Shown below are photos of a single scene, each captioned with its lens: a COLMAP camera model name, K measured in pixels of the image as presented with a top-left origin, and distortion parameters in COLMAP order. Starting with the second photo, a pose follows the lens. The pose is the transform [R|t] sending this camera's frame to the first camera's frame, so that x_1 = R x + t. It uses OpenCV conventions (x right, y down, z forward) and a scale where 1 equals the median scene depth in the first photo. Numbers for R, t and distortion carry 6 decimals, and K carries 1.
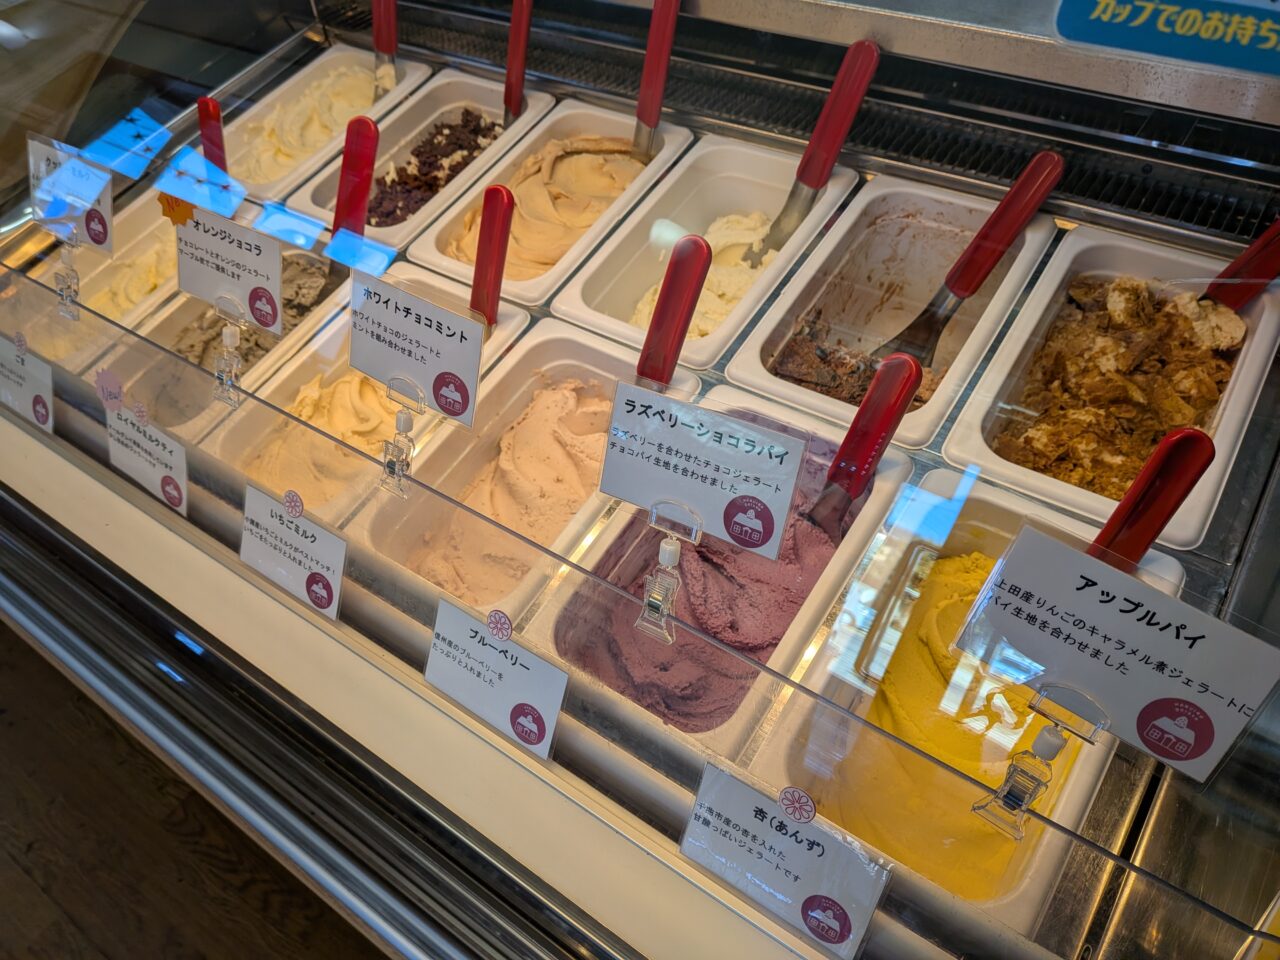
lens RADIAL K [[933.1, 0, 640.0], [0, 933.1, 480.0], [0, 0, 1]] dist [0.057063, -0.094379]
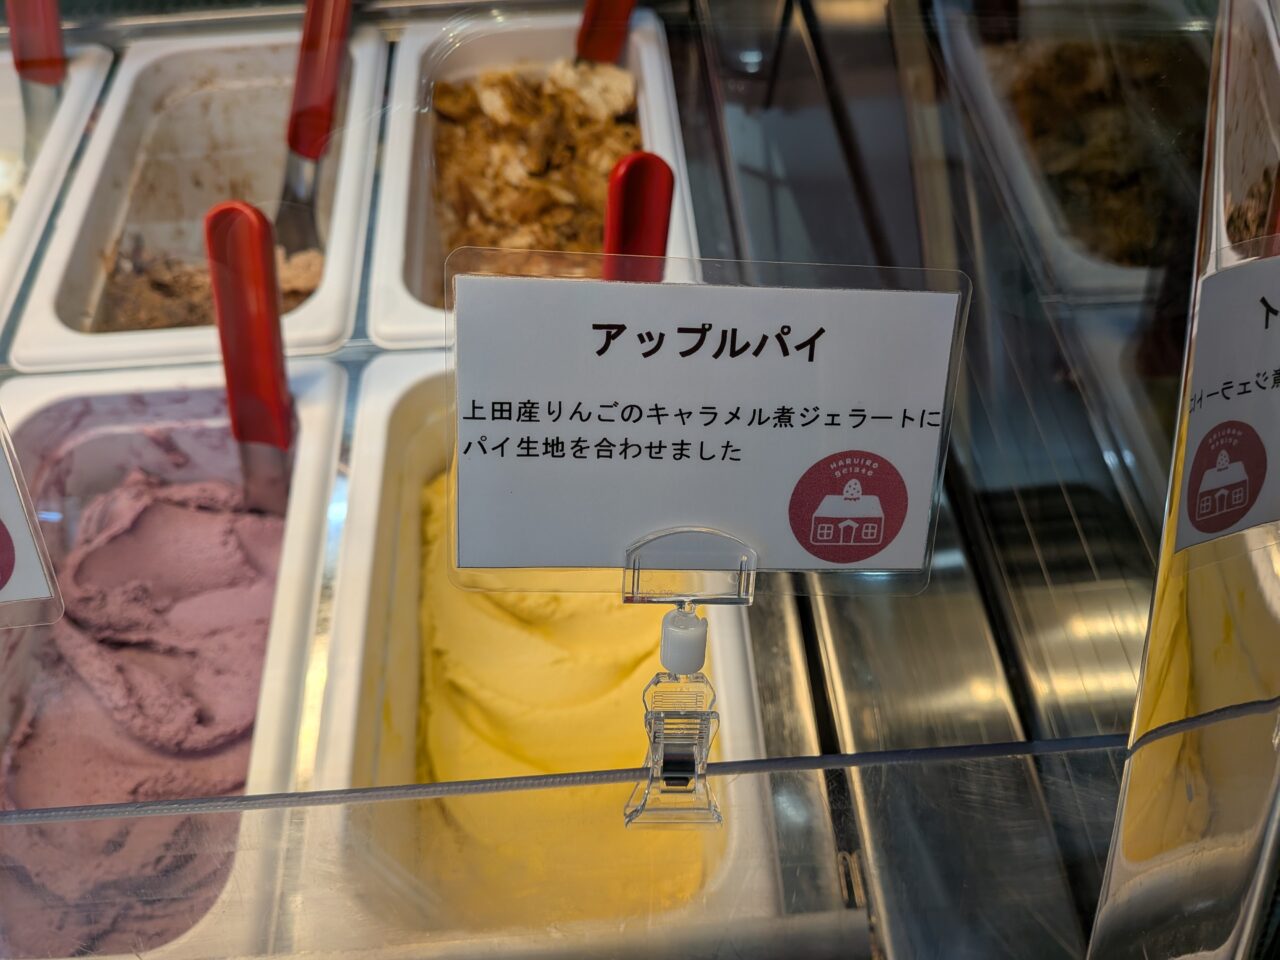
lens RADIAL K [[933.1, 0, 640.0], [0, 933.1, 480.0], [0, 0, 1]] dist [0.057063, -0.094379]
pose [[0.782130, -0.441218, 0.440000, 0.132427], [0.435969, 0.891993, 0.119497, 0.073505], [-0.445201, 0.098364, 0.890011, 0.316125]]
